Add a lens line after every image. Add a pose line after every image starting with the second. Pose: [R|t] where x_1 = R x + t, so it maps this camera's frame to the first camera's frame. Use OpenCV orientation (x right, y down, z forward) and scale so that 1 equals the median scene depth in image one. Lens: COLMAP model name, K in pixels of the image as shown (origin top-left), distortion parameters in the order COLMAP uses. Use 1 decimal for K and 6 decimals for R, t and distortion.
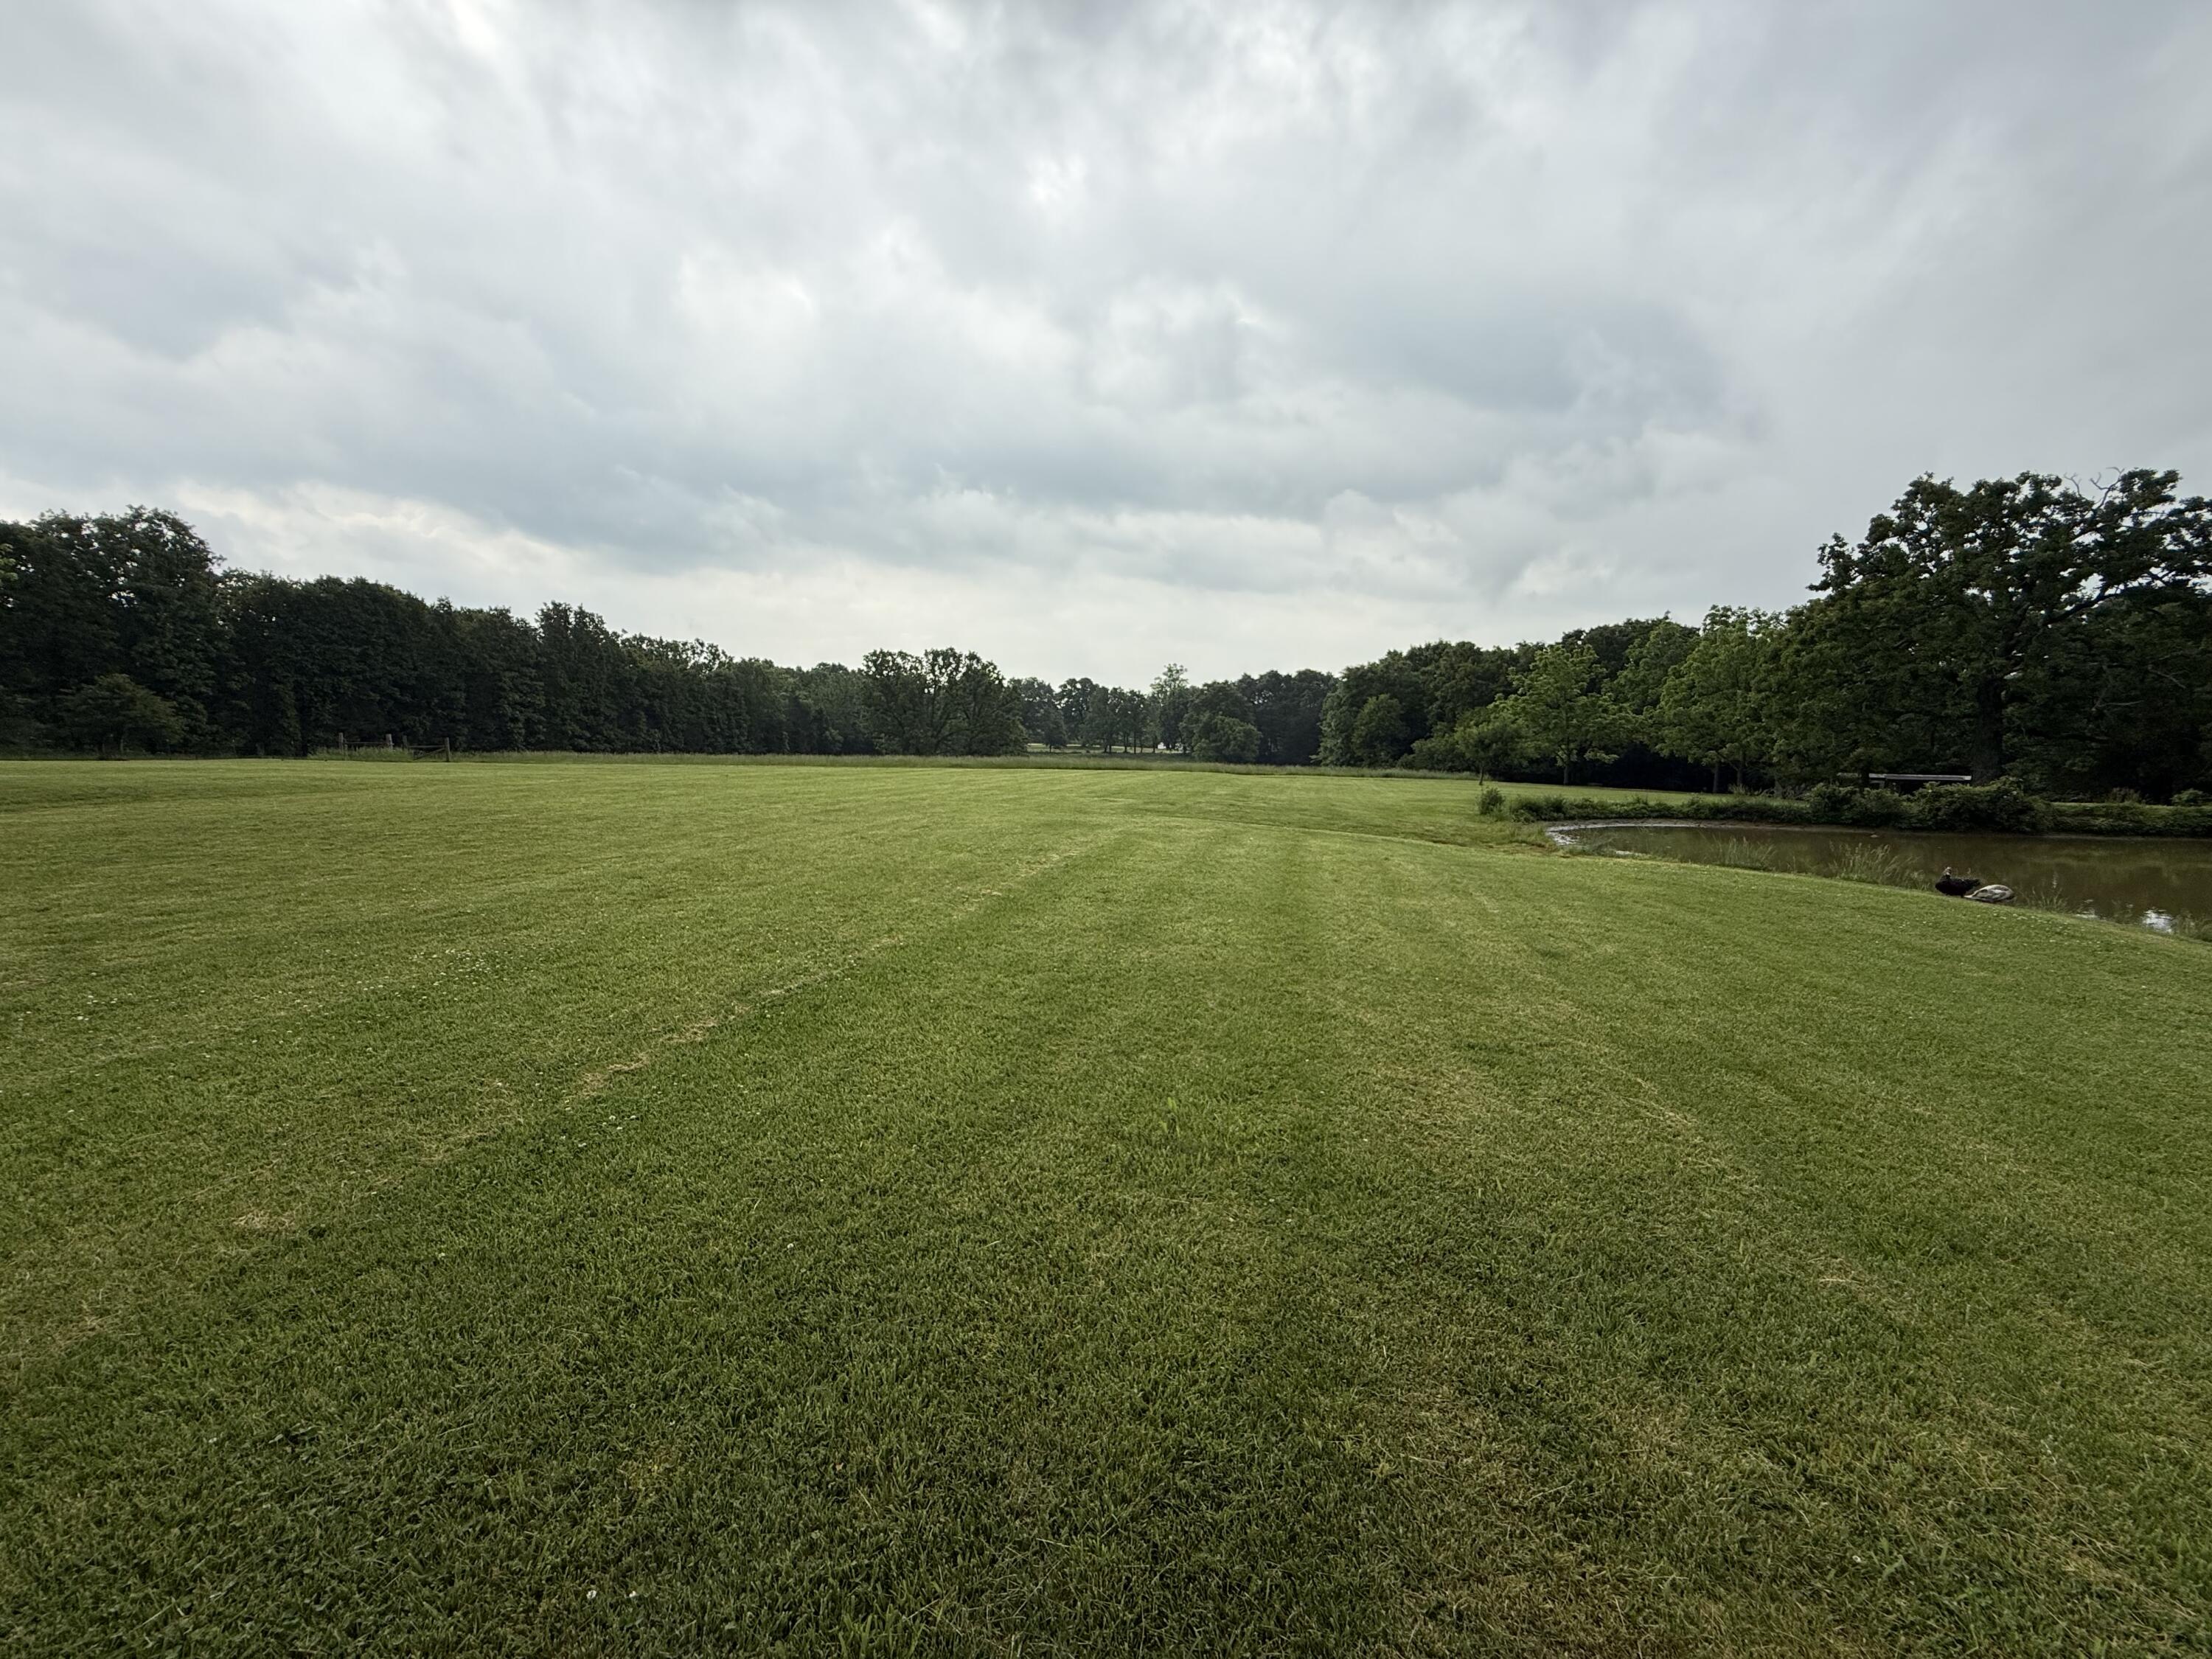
lens RADIAL K [[878.5, 0, 1092.0], [0, 878.5, 831.8], [0, 0, 1]] dist [0.004236, 0.000224]
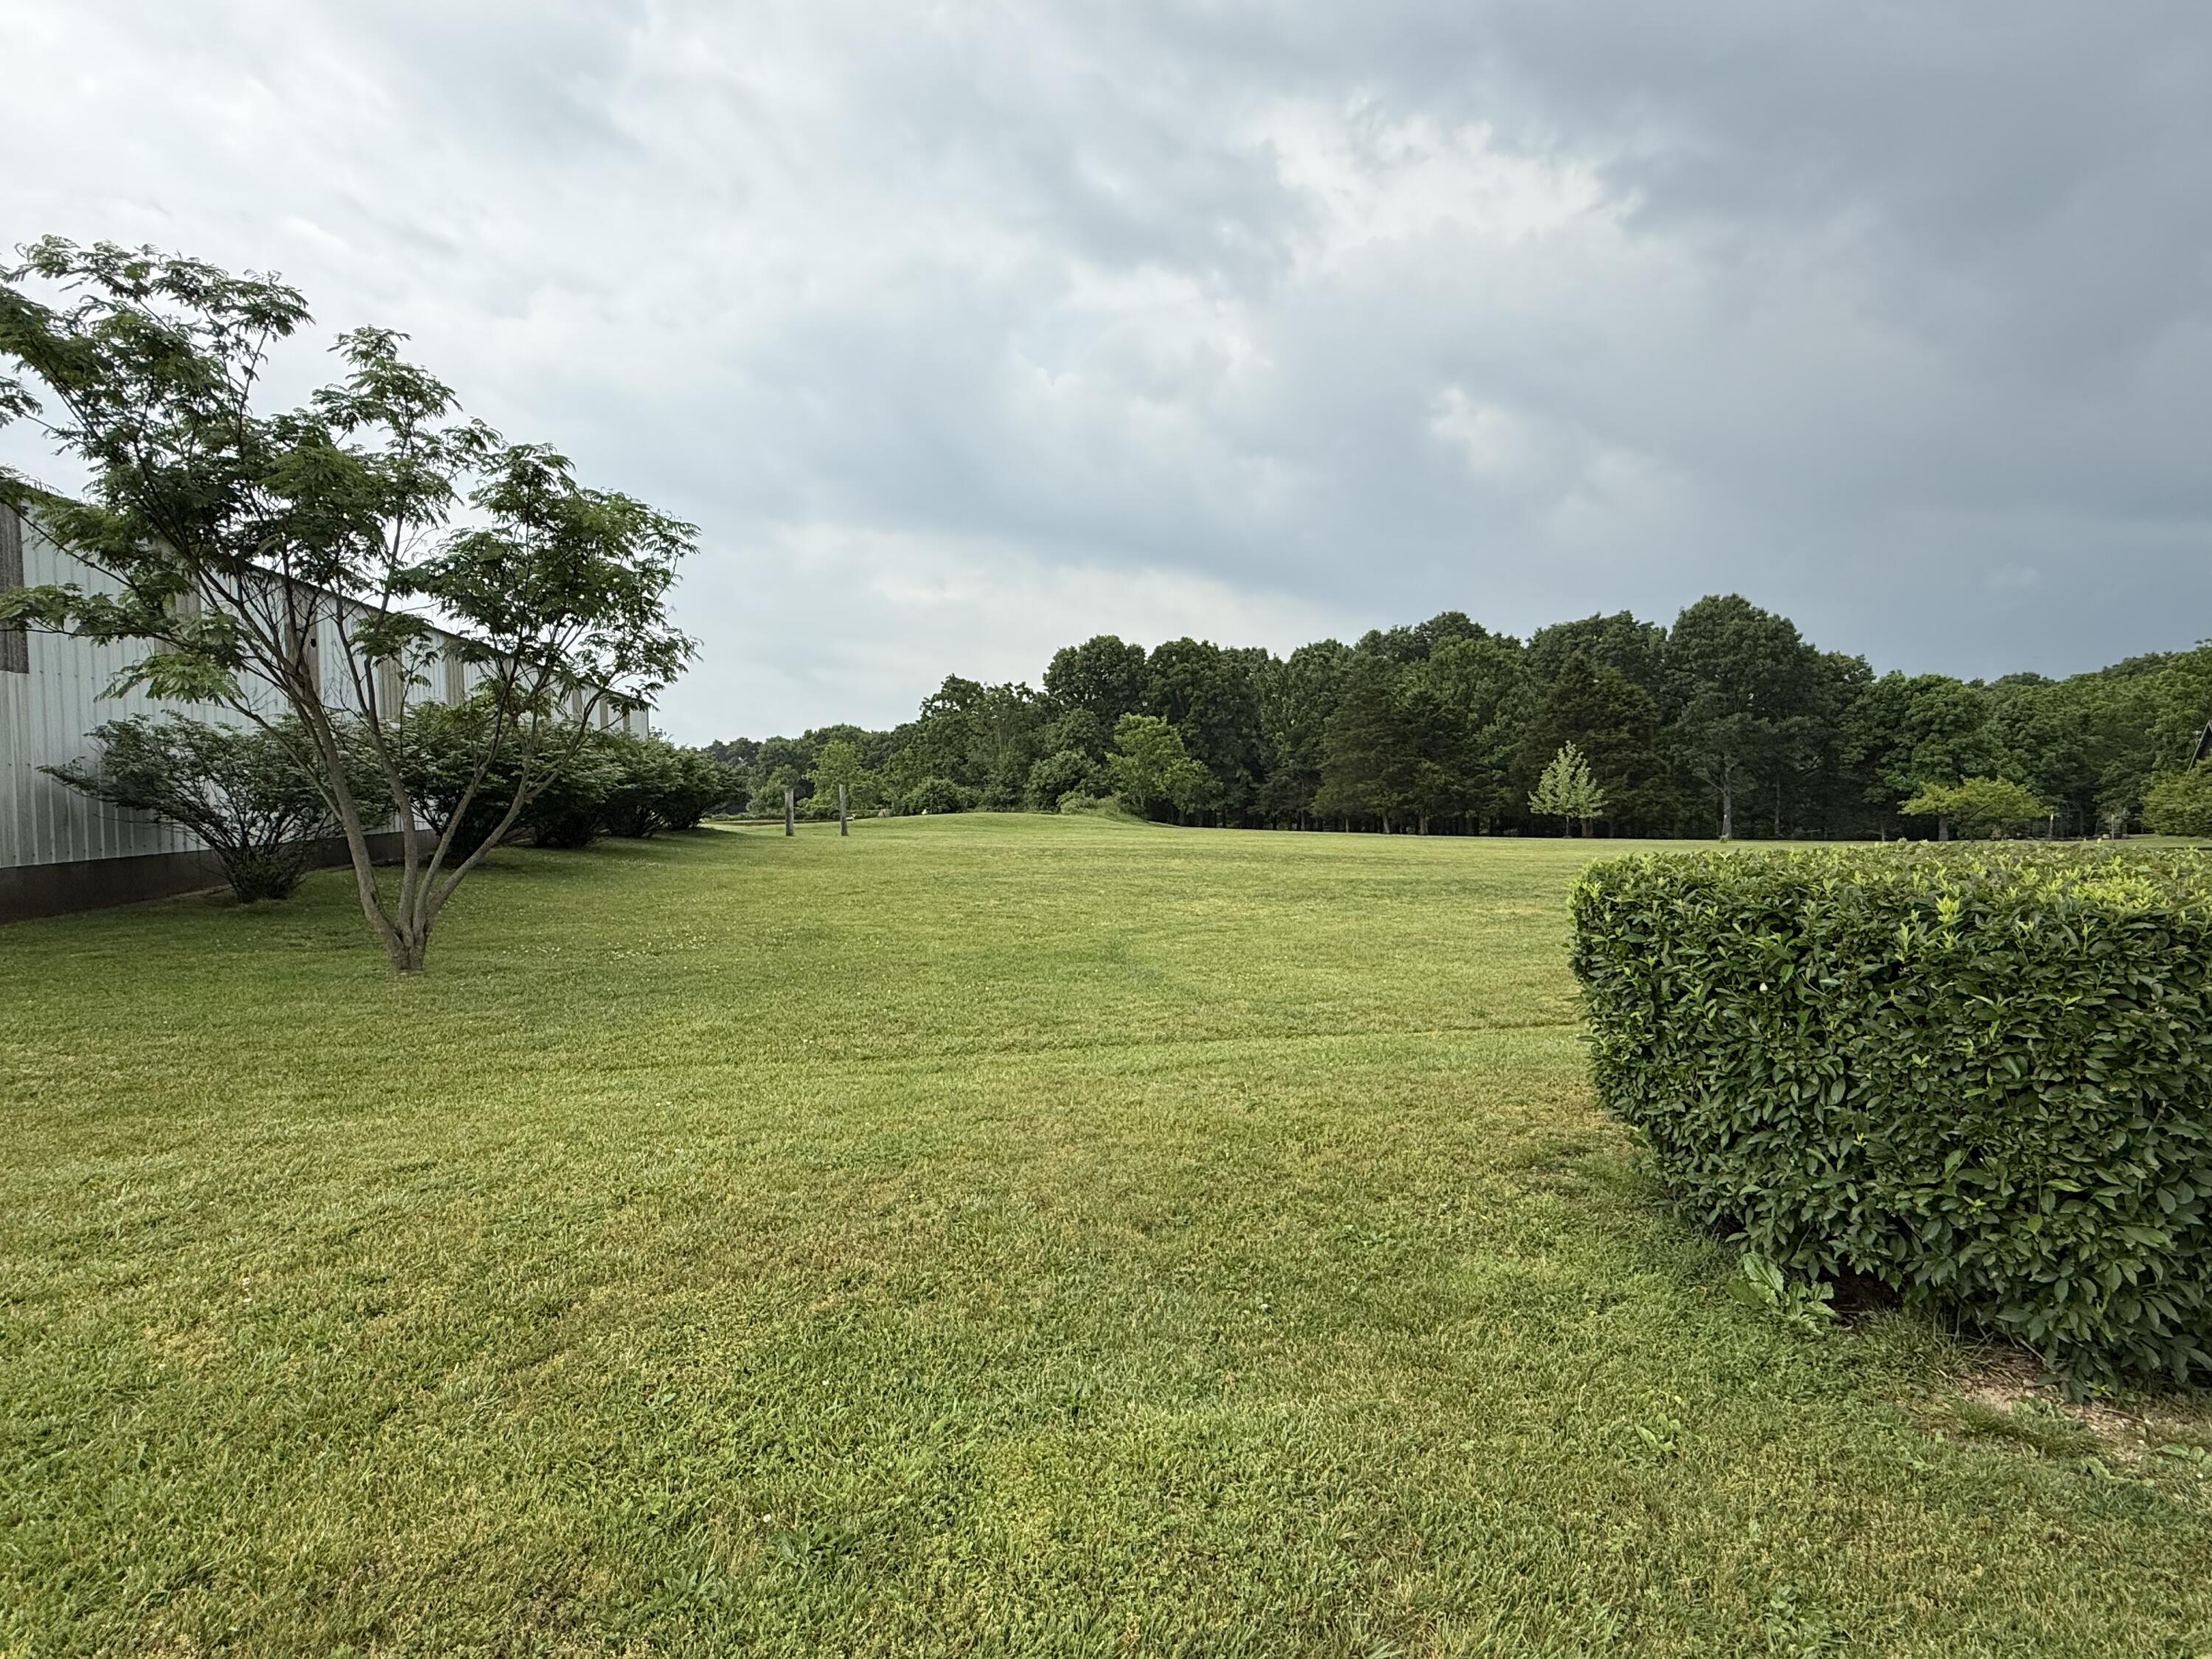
lens RADIAL K [[1084.0, 0, 1114.7], [0, 1084.0, 819.1], [0, 0, 1]] dist [-0.000181, 0.000153]
pose [[0.895391, -0.020376, 0.444814, 0.043531], [0.061730, 0.994987, -0.078683, 0.085315], [-0.440981, 0.097911, 0.892160, -0.678539]]
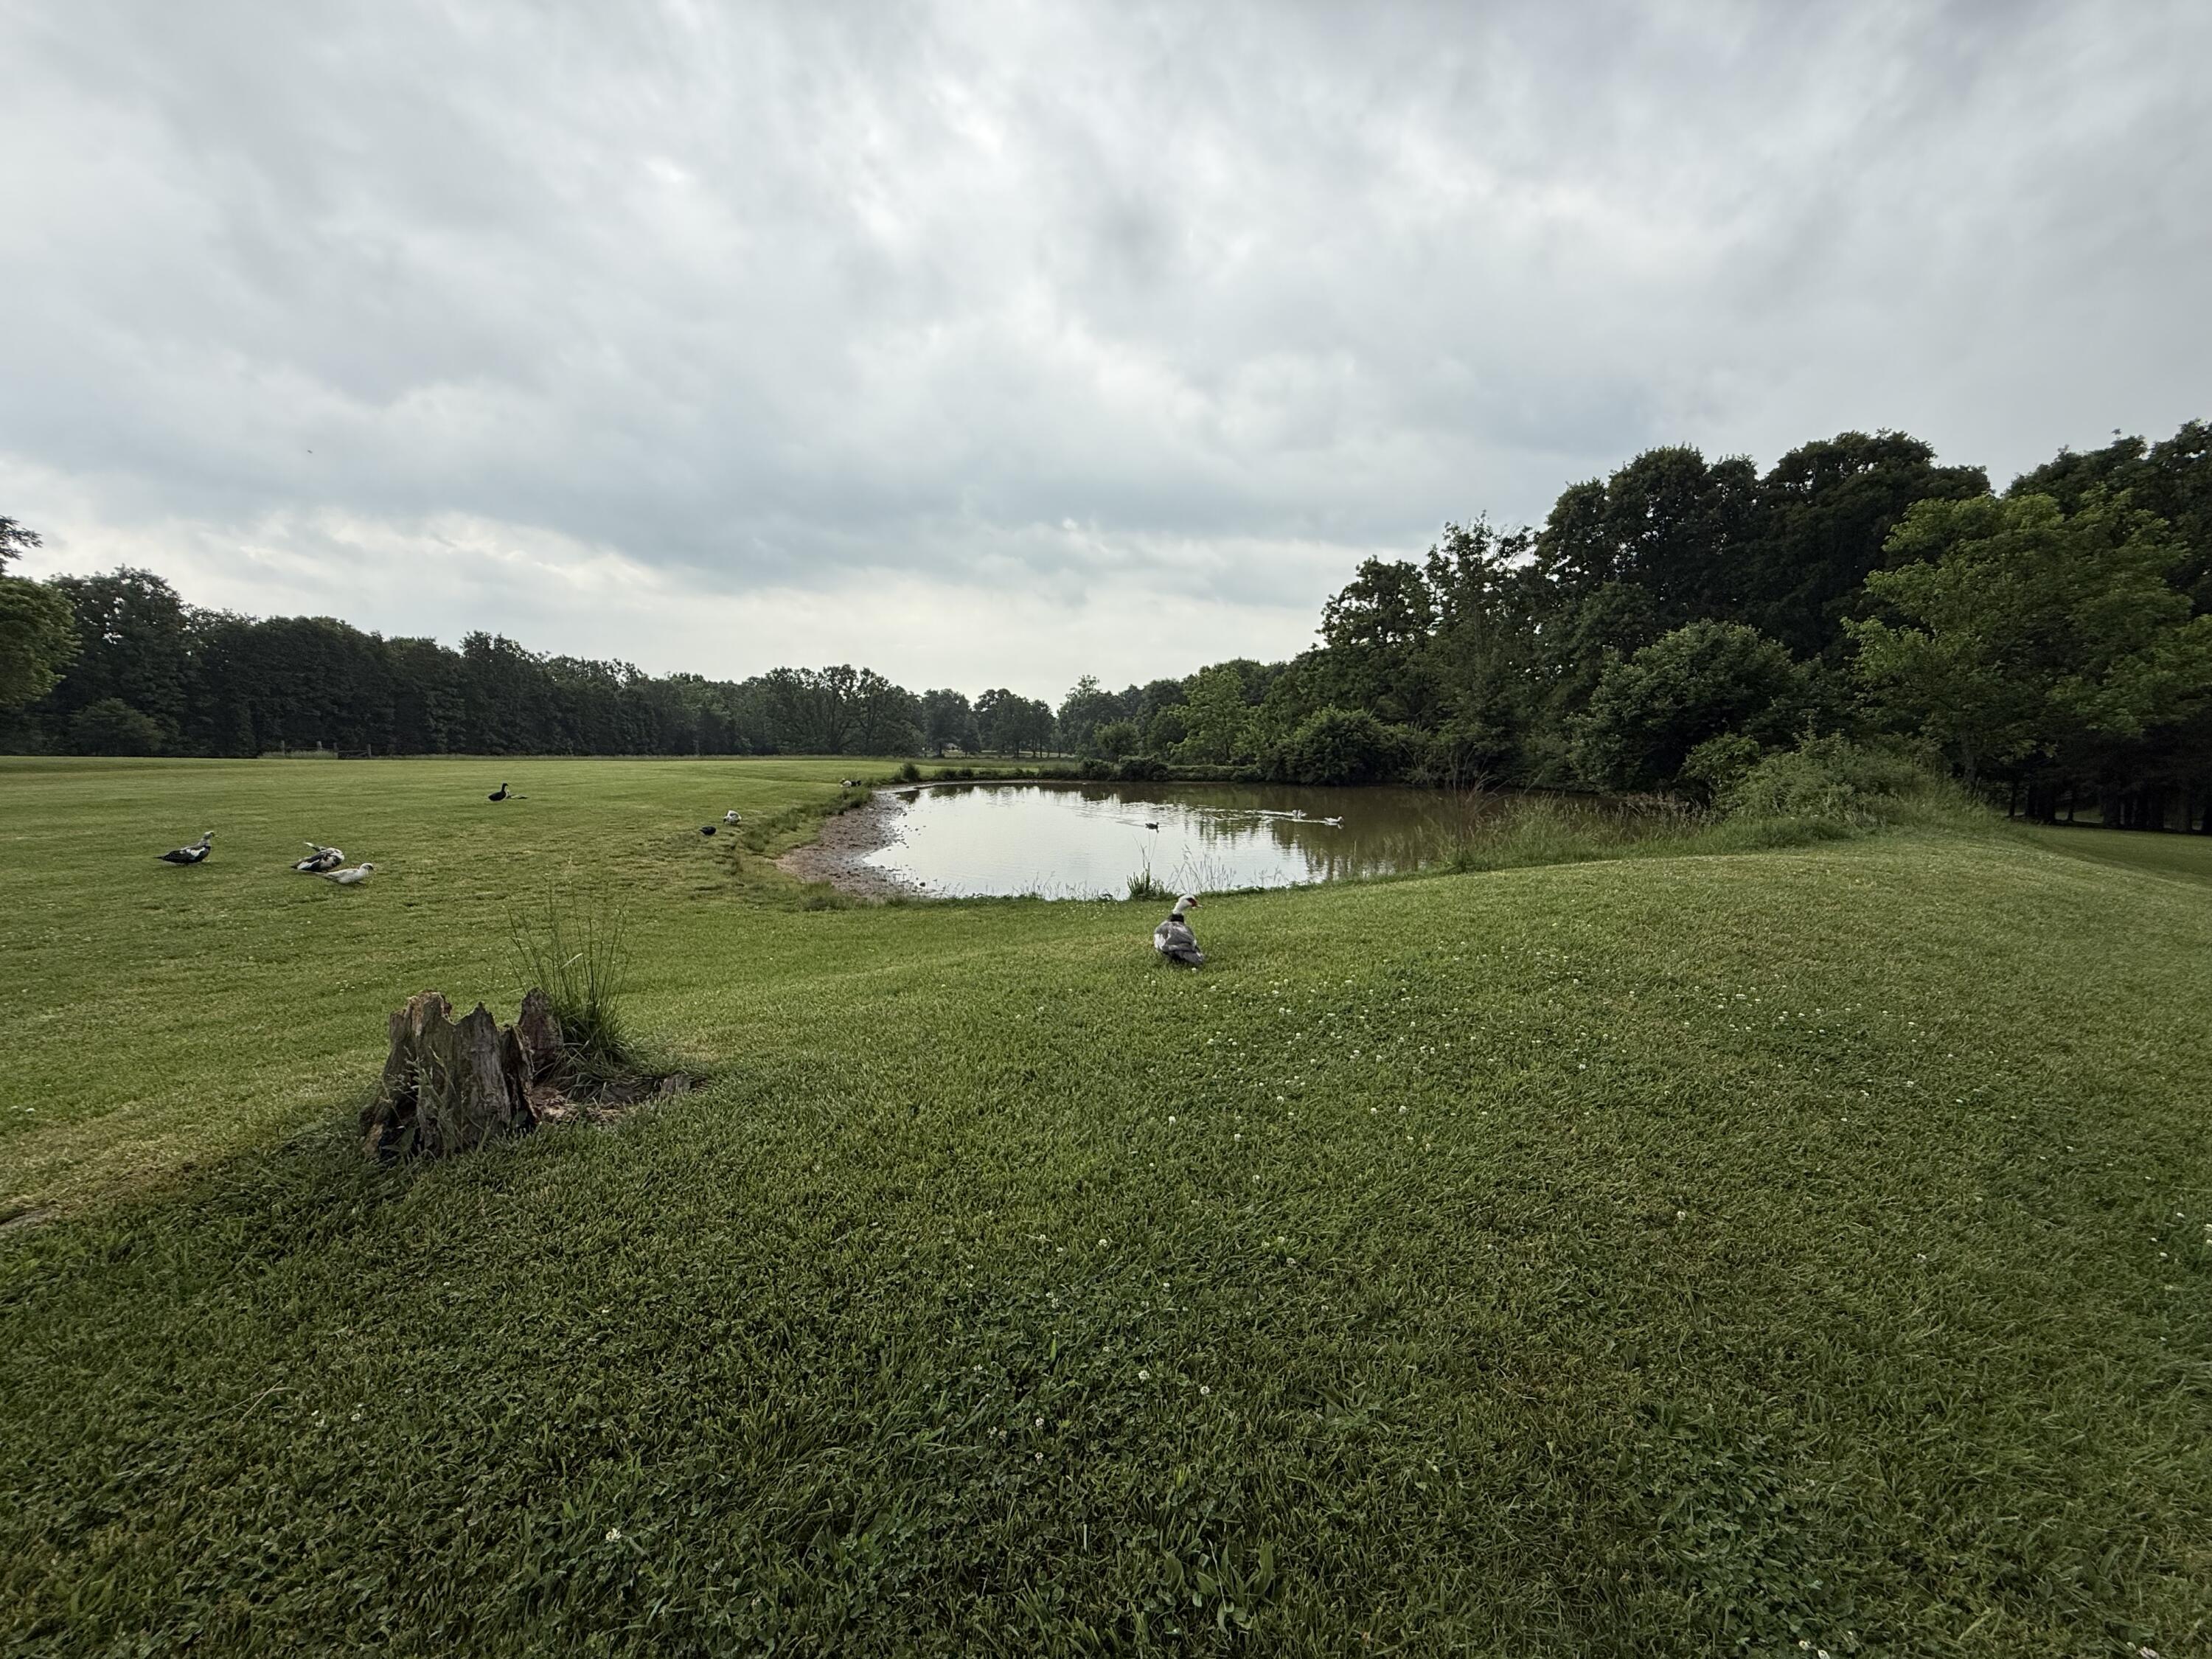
lens RADIAL K [[878.5, 0, 1094.6], [0, 878.5, 841.0], [0, 0, 1]] dist [0.004236, 0.000224]
pose [[0.999698, -0.010859, 0.022026, 0.192833], [0.010836, 0.999941, 0.001155, 0.028800], [-0.022037, -0.000916, 0.999757, -0.203327]]
